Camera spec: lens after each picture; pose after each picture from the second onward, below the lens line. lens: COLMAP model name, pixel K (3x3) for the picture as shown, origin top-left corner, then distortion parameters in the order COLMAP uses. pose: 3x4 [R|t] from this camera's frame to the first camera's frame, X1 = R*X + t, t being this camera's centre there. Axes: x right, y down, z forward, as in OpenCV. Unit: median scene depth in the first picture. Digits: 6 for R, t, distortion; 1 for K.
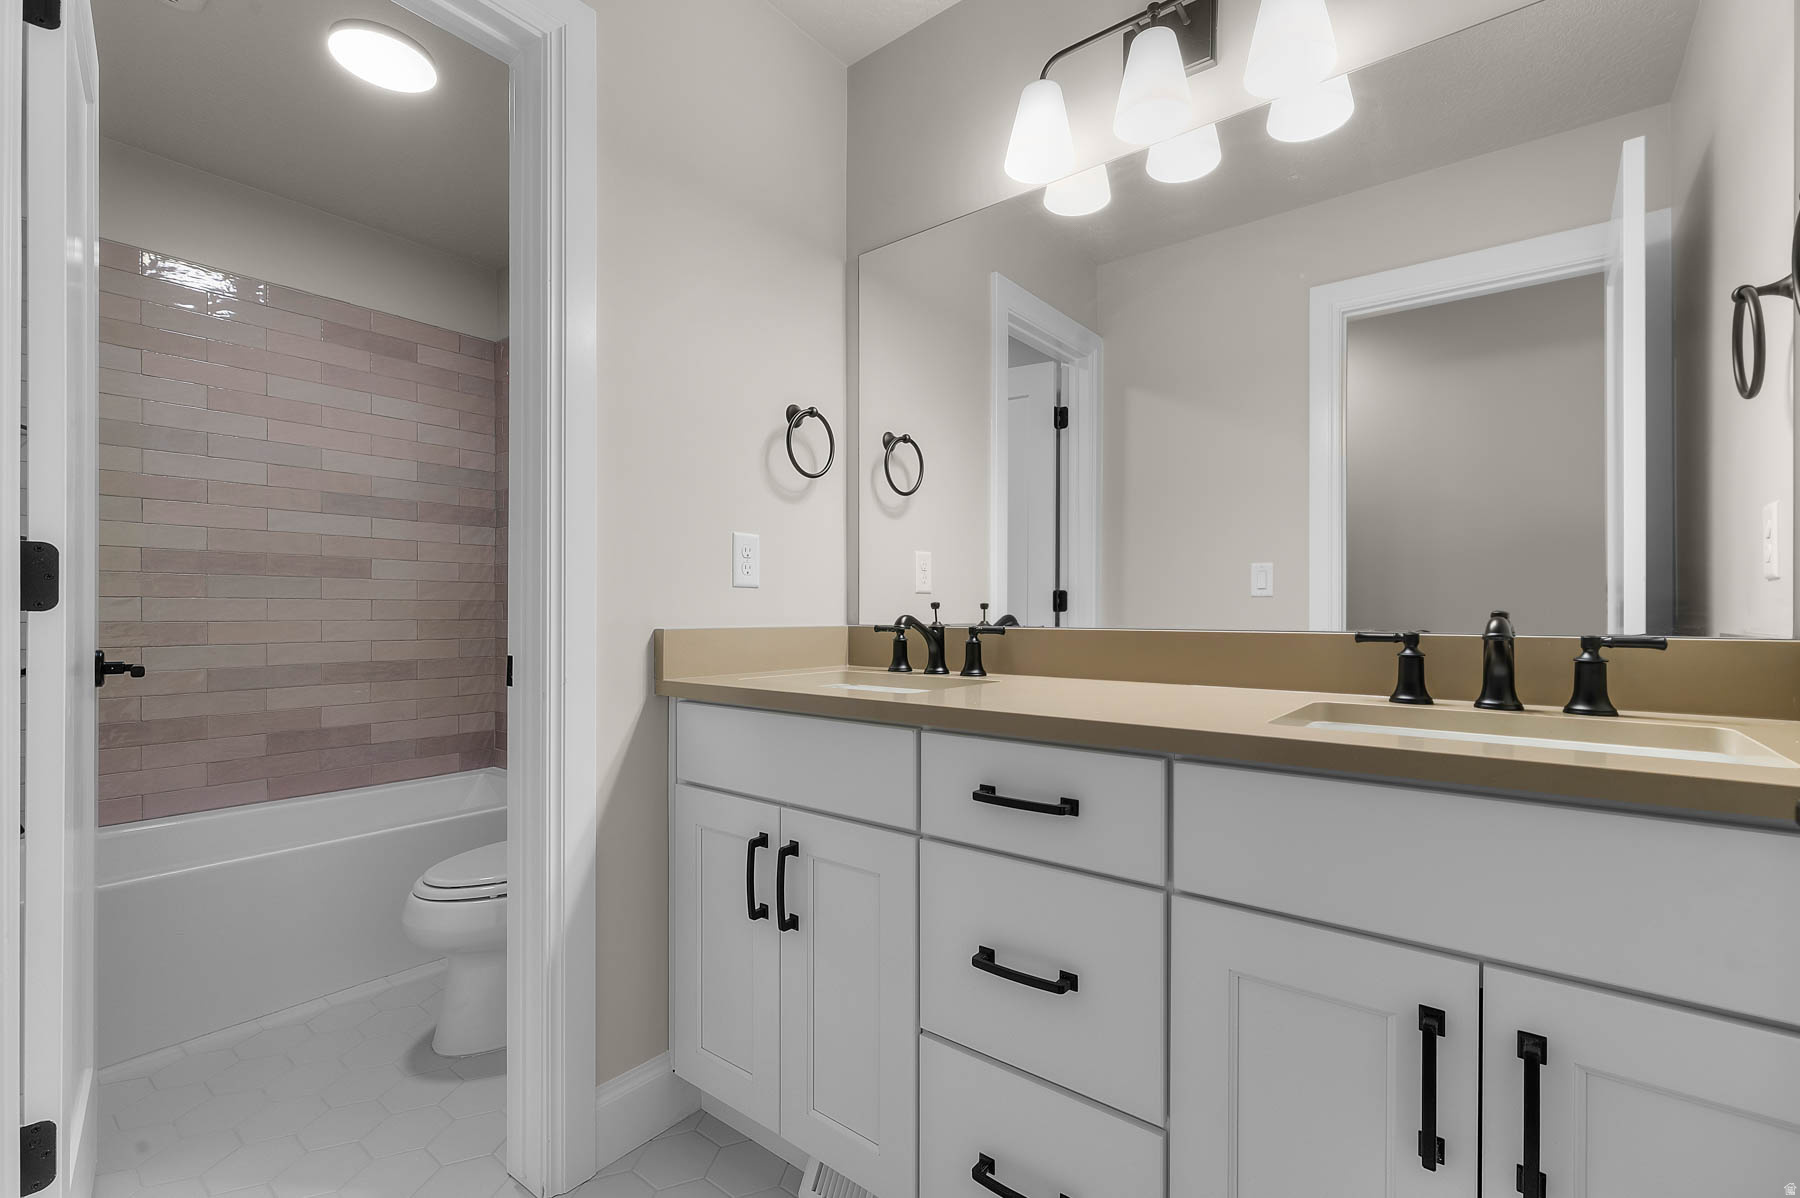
lens RADIAL K [[792.5, 0, 900.0], [0, 792.5, 599.0], [0, 0, 1]] dist [-0.075469, 0.077104]
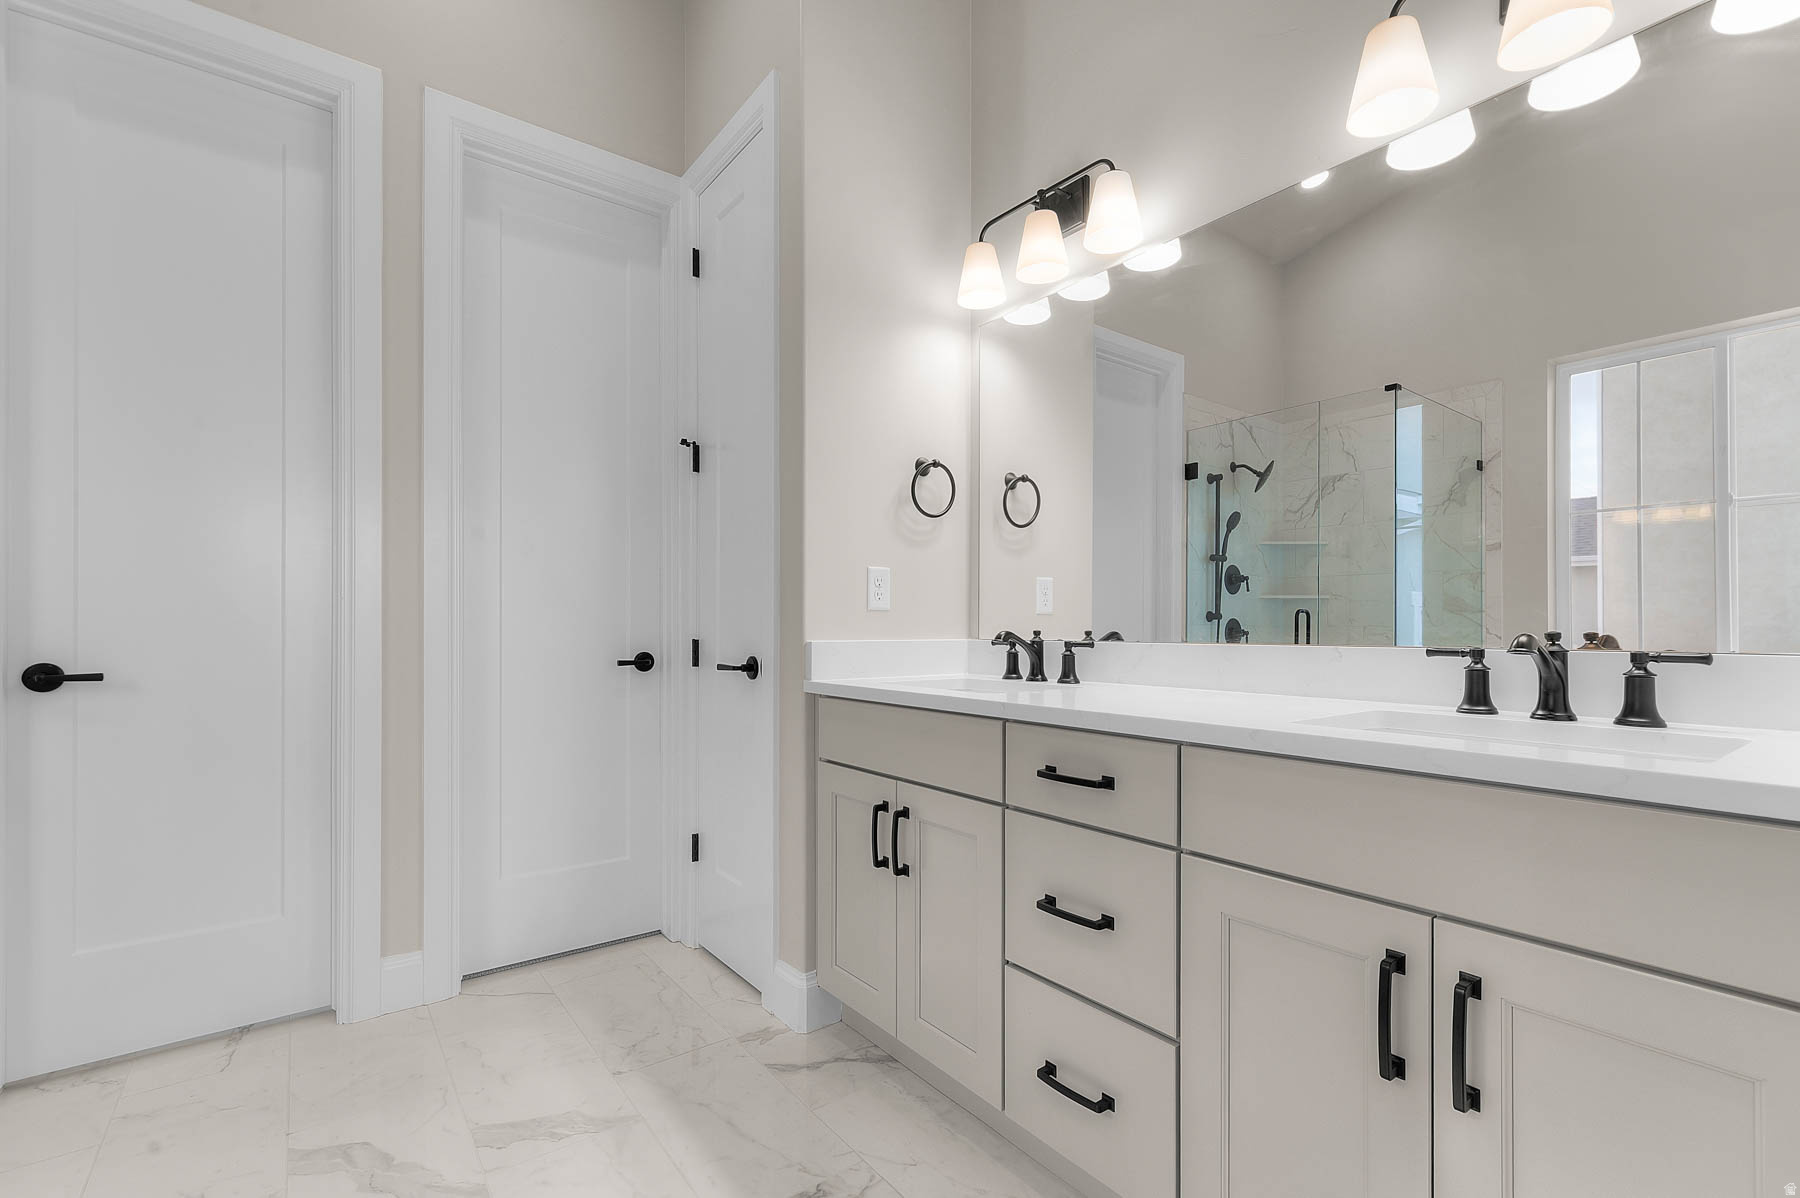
lens RADIAL K [[758.0, 0, 905.2], [0, 758.0, 619.0], [0, 0, 1]] dist [0.000490, -0.000069]
pose [[0.977760, -0.004169, -0.209687, 0.122203], [0.005162, 0.999978, 0.004188, -0.005727], [0.209665, -0.005177, 0.977760, -0.210117]]
